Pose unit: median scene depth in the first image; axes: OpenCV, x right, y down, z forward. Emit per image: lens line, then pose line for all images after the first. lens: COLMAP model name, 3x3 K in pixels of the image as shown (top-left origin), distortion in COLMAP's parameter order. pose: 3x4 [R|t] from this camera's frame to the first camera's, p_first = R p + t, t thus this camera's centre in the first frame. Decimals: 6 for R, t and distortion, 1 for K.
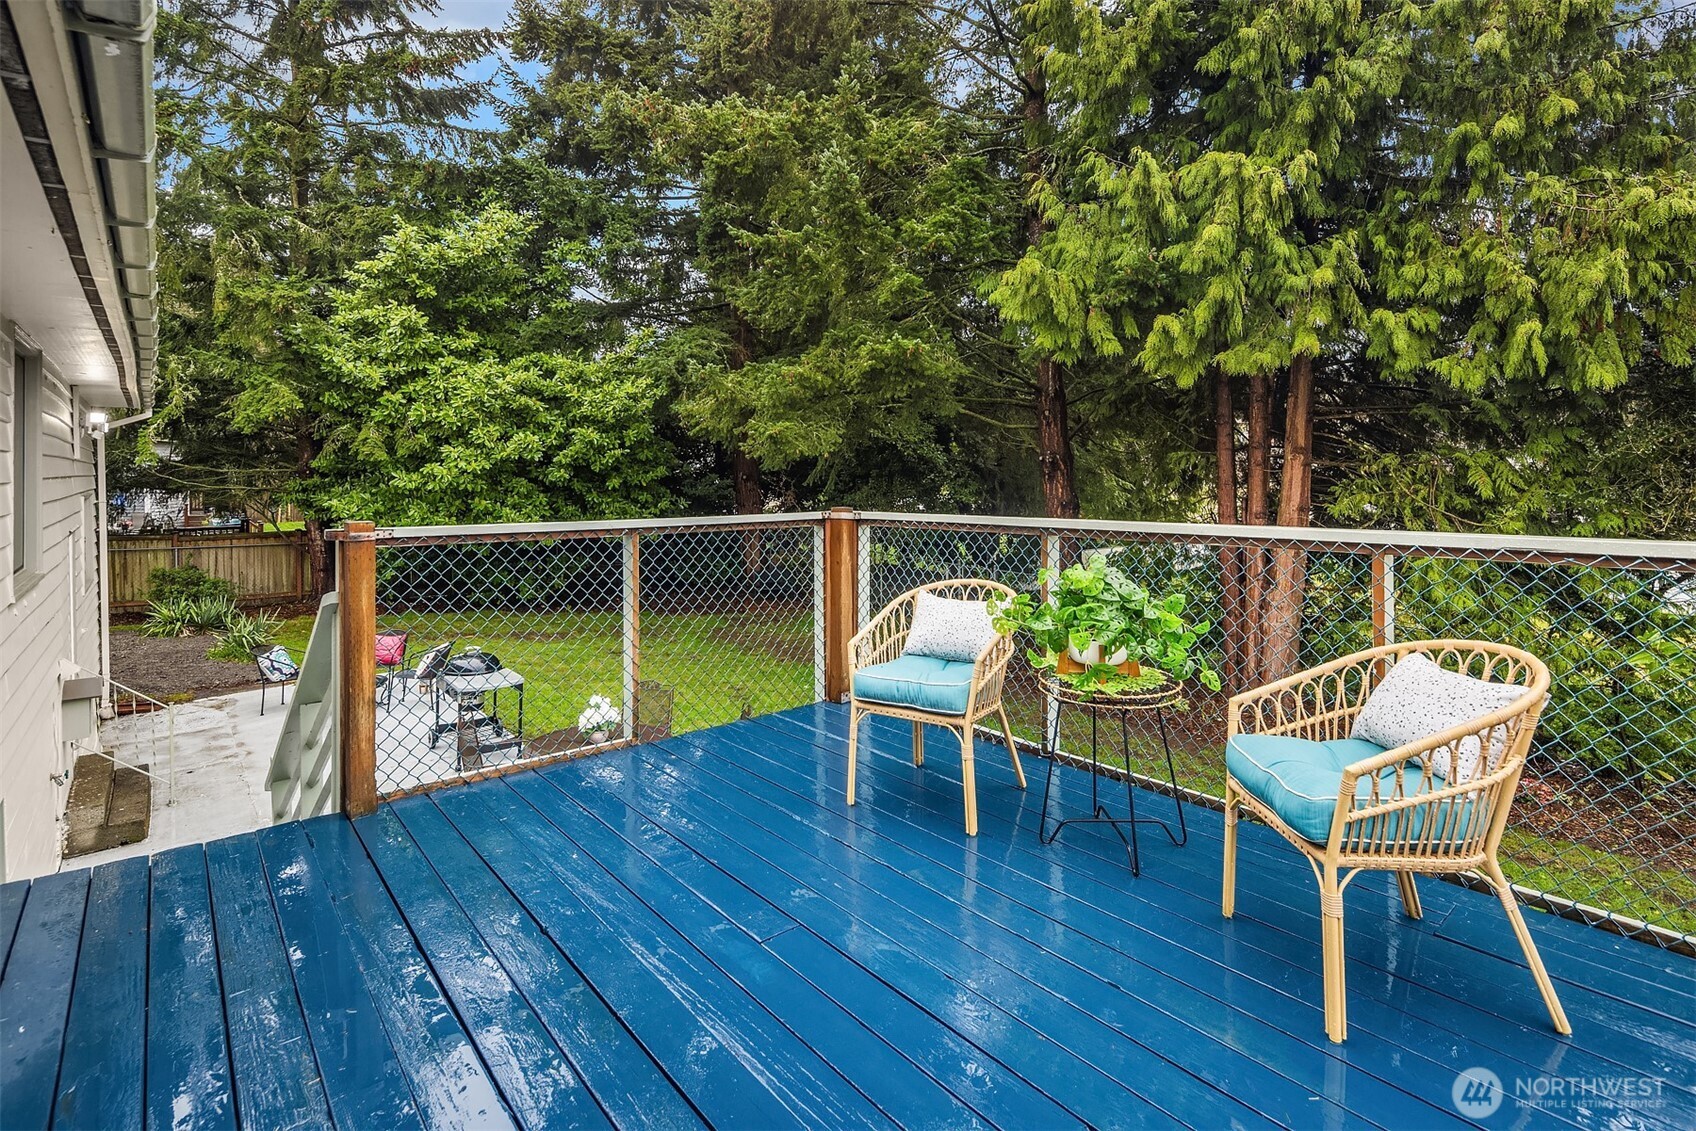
lens RADIAL K [[807.9, 0, 847.5], [0, 807.9, 442.9], [0, 0, 1]] dist [-0.000437, -0.000068]
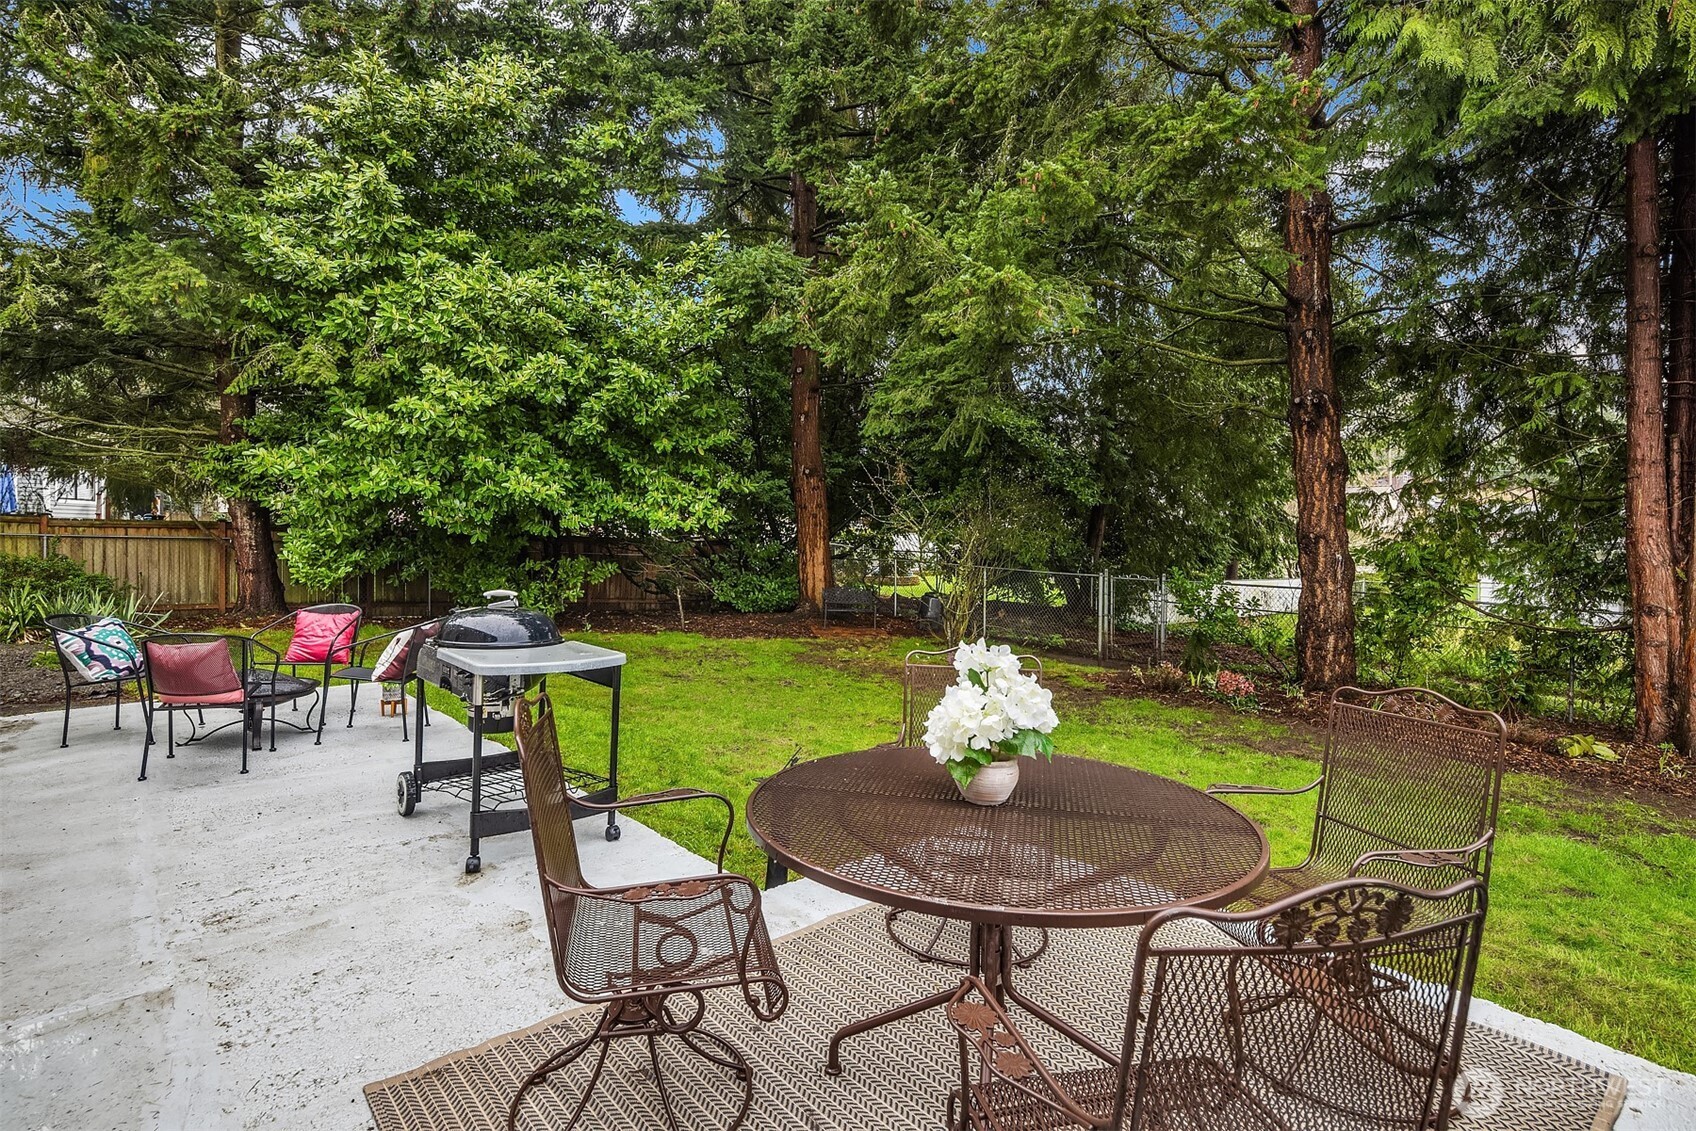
lens RADIAL K [[810.1, 0, 847.7], [0, 810.1, 513.5], [0, 0, 1]] dist [-0.001146, -0.000909]
pose [[0.999472, 0.015973, 0.028282, -0.156954], [-0.016090, 0.999863, 0.003905, 0.113066], [-0.028216, -0.004358, 0.999592, 0.300287]]
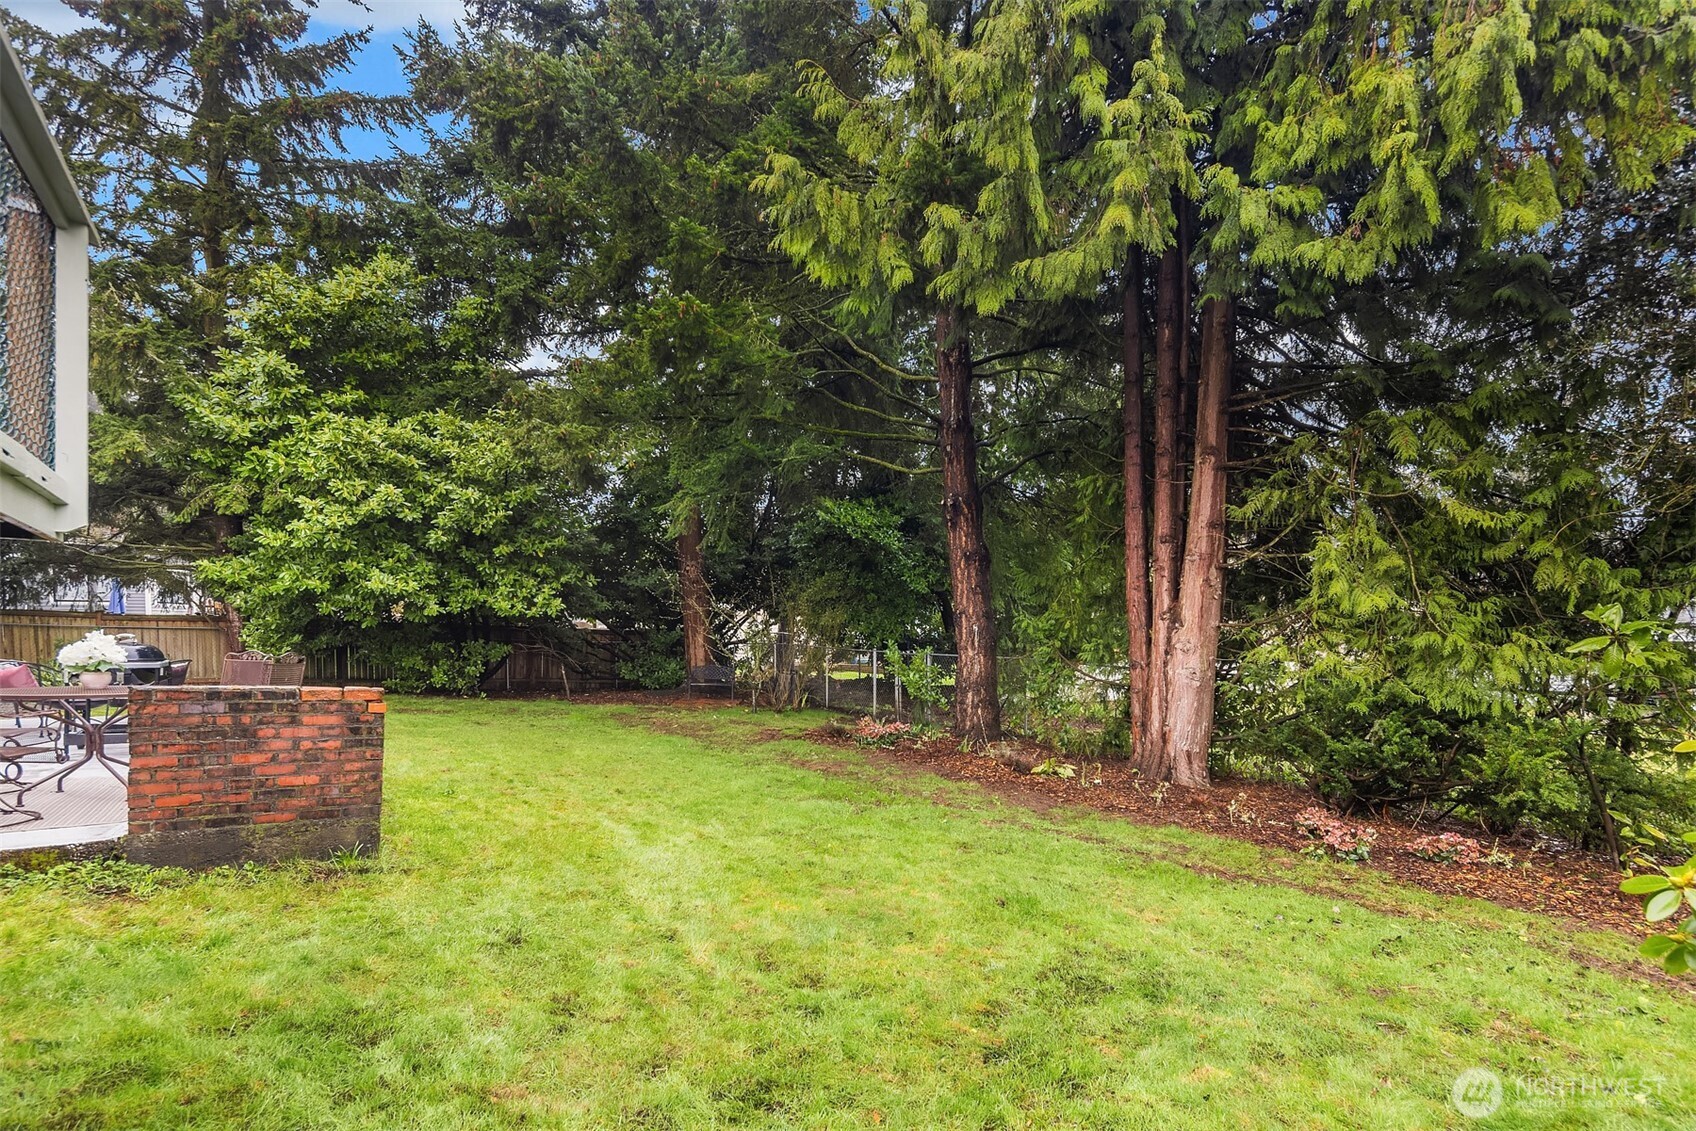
lens RADIAL K [[815.9, 0, 847.6], [0, 815.9, 624.5], [0, 0, 1]] dist [-0.002937, -0.001053]
pose [[0.994468, 0.003722, -0.104975, 0.217946], [-0.001505, 0.999774, 0.021189, 0.123273], [0.105030, -0.020914, 0.994249, 0.121719]]
